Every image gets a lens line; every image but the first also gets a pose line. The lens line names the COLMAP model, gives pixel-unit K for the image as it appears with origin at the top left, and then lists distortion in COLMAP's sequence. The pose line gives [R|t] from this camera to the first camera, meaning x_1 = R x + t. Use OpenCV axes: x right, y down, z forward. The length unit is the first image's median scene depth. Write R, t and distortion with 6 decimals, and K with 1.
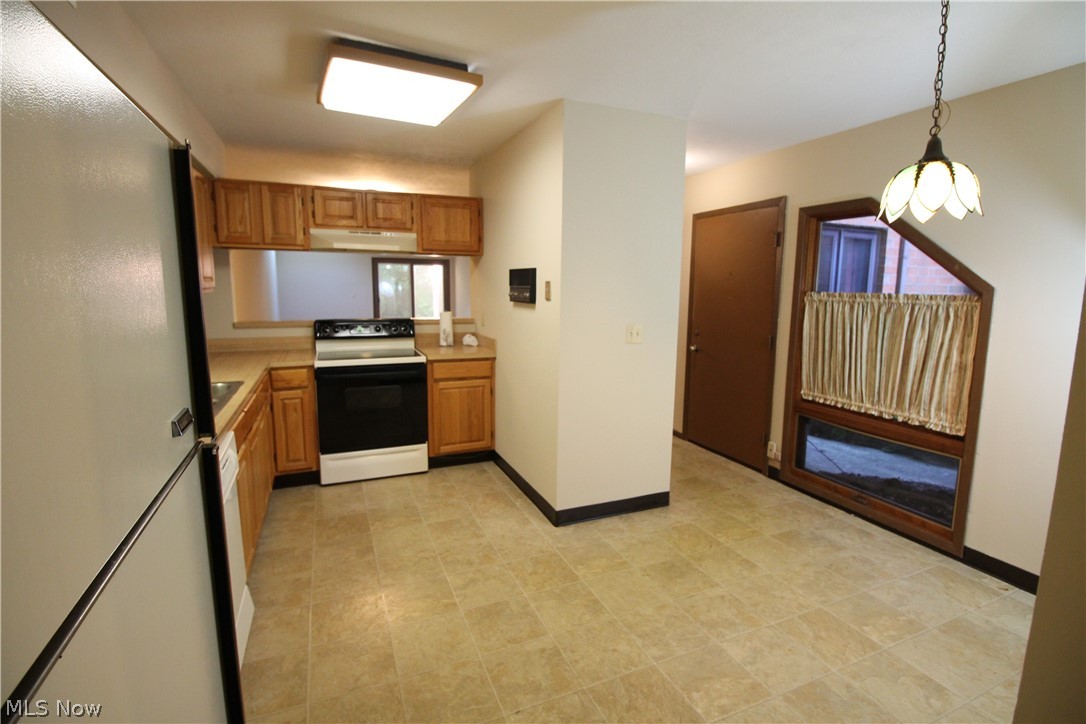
lens RADIAL K [[511.4, 0, 552.9], [0, 511.4, 360.0], [0, 0, 1]] dist [-0.006081, -0.000512]
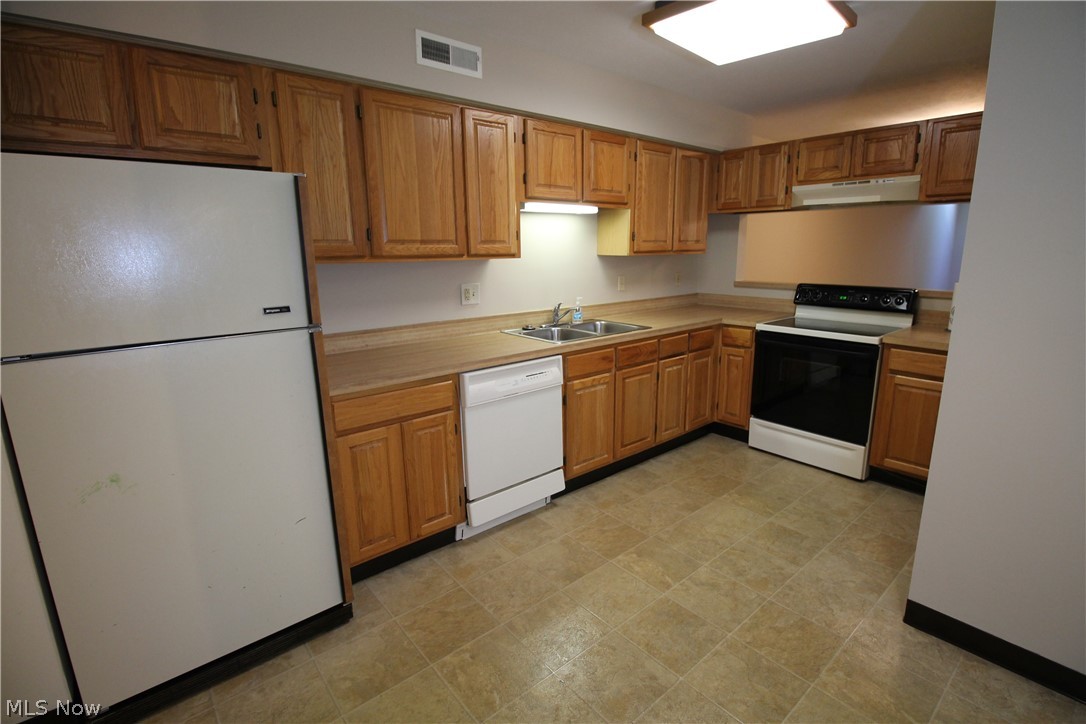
lens RADIAL K [[511.4, 0, 550.4], [0, 511.4, 356.4], [0, 0, 1]] dist [-0.006081, -0.000512]
pose [[0.292144, 0.189110, -0.937491, 0.370184], [-0.128217, 0.979151, 0.157558, -0.040766], [0.947741, 0.074173, 0.310300, 0.314485]]
